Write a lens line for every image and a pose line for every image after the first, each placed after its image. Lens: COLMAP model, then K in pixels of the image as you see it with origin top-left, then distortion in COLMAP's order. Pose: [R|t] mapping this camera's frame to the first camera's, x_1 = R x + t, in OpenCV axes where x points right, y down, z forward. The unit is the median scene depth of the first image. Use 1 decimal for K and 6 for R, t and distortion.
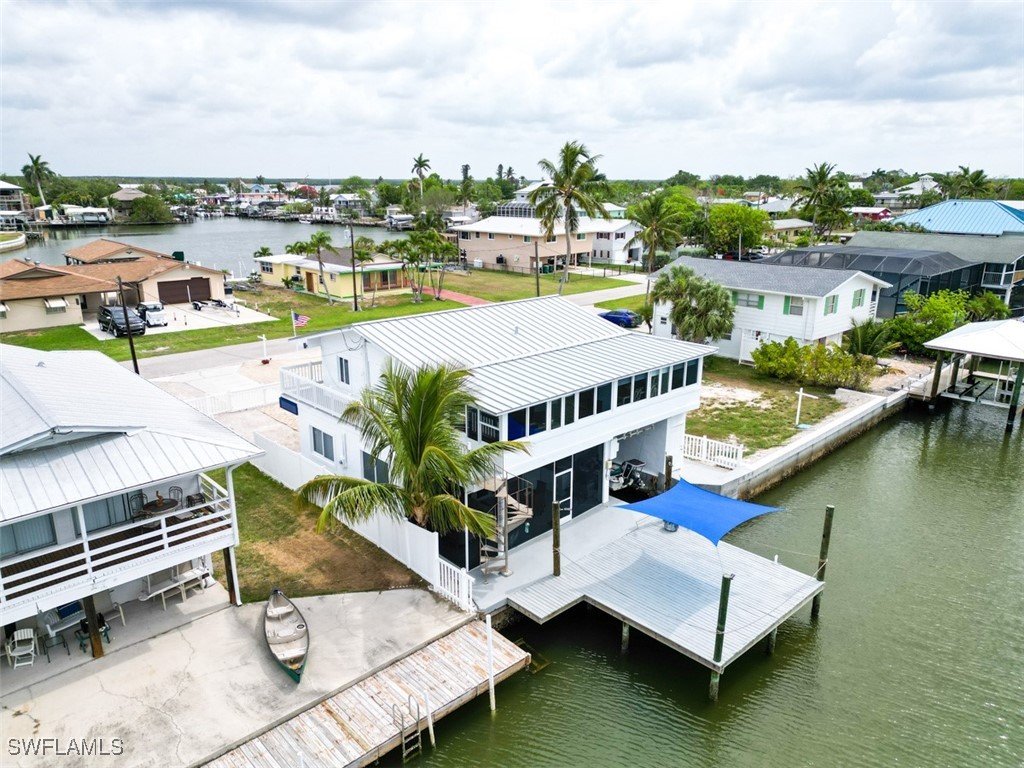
lens RADIAL K [[713.7, 0, 509.9], [0, 713.7, 387.9], [0, 0, 1]] dist [0.082695, -0.085408]
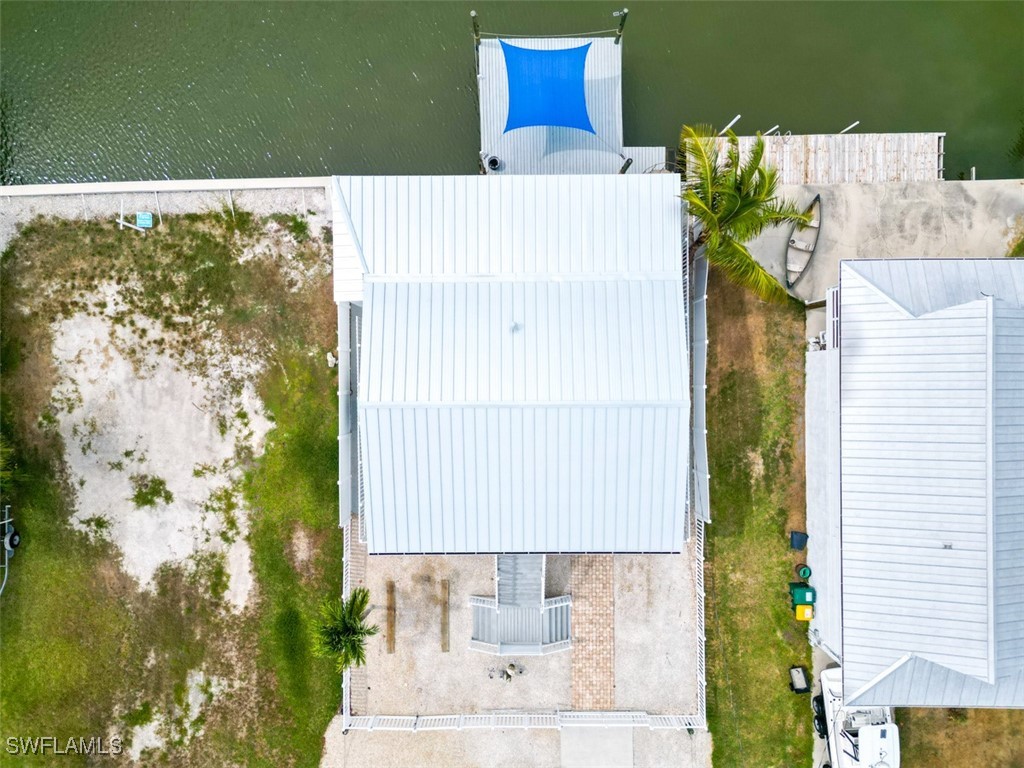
lens RADIAL K [[713.7, 0, 509.9], [0, 713.7, 387.9], [0, 0, 1]] dist [0.082695, -0.085408]
pose [[-0.738158, -0.674611, -0.004853, -0.023744], [0.193550, -0.218662, 0.956413, -0.647815], [-0.646268, 0.705044, 0.291978, 0.574960]]
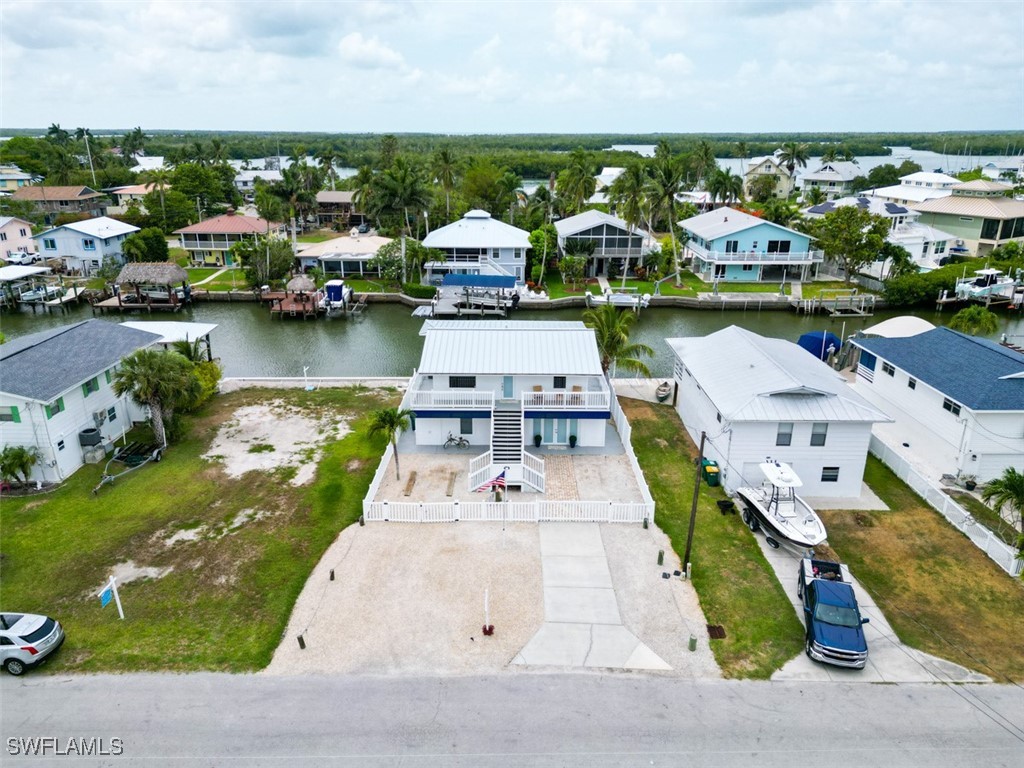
lens RADIAL K [[713.7, 0, 509.9], [0, 713.7, 387.9], [0, 0, 1]] dist [0.082695, -0.085408]
pose [[-0.728590, -0.233853, 0.643793, -0.821064], [0.187643, 0.835809, 0.515959, -0.607136], [-0.658746, 0.496726, -0.565081, 1.461682]]
